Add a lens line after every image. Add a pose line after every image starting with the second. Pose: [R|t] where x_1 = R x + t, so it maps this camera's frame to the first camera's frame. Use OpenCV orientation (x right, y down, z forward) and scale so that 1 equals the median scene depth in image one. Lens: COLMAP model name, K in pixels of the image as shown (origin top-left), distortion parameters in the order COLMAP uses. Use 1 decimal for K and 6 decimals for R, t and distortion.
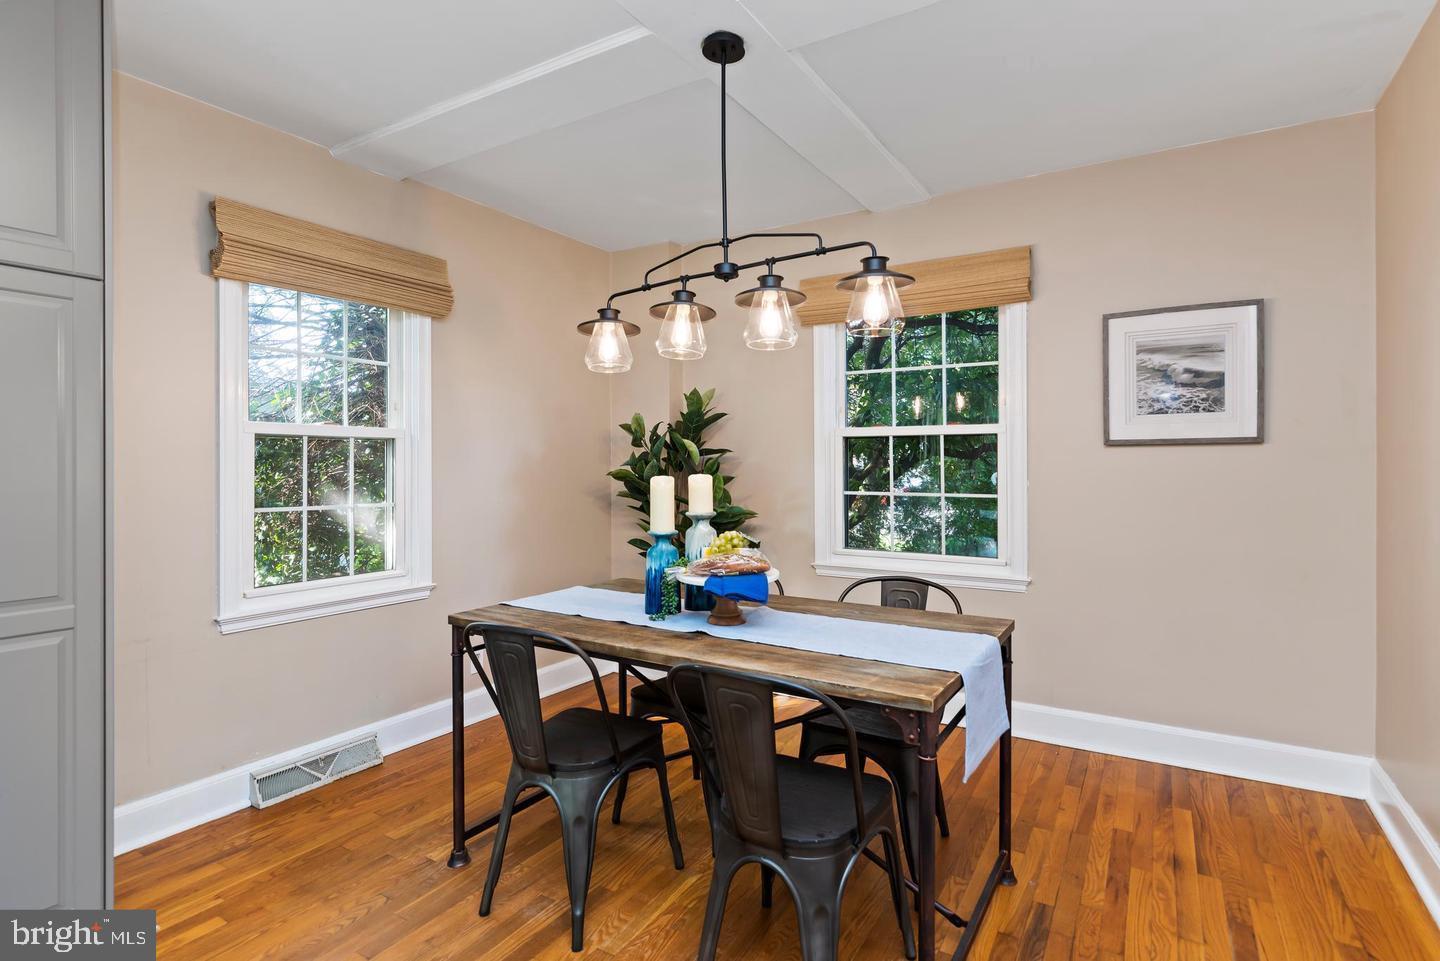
lens RADIAL K [[703.7, 0, 721.4], [0, 703.7, 474.7], [0, 0, 1]] dist [-0.002874, 0.002733]
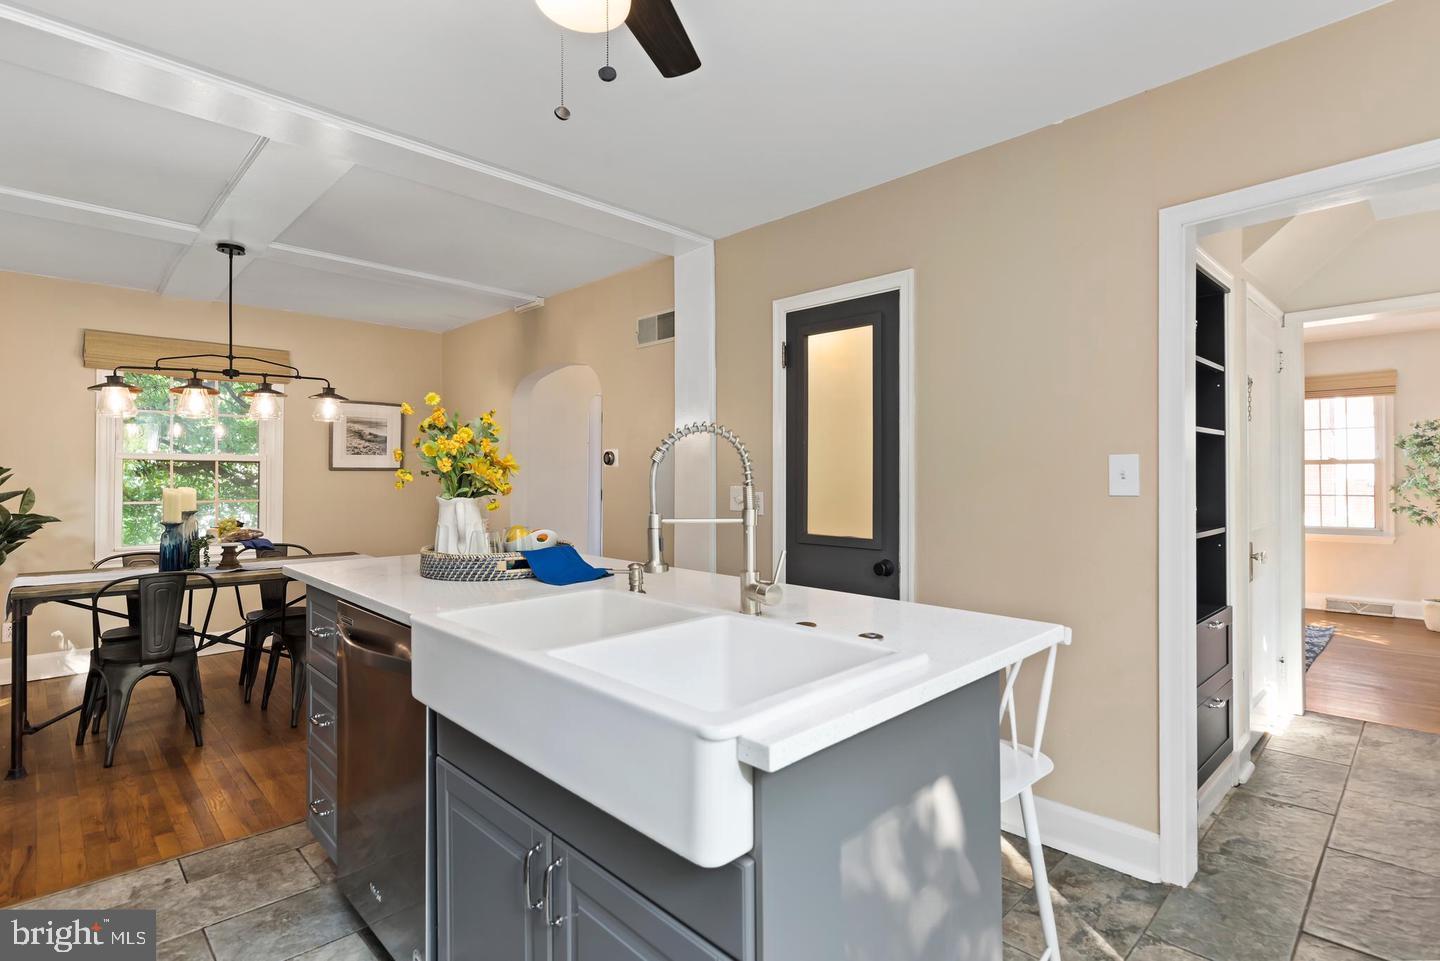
lens RADIAL K [[703.7, 0, 716.0], [0, 703.7, 472.6], [0, 0, 1]] dist [-0.002874, 0.002733]
pose [[0.240930, 0.002784, 0.970538, -1.098964], [0.014364, 0.999876, -0.006434, -0.010076], [-0.970436, 0.015491, 0.240860, -0.465192]]
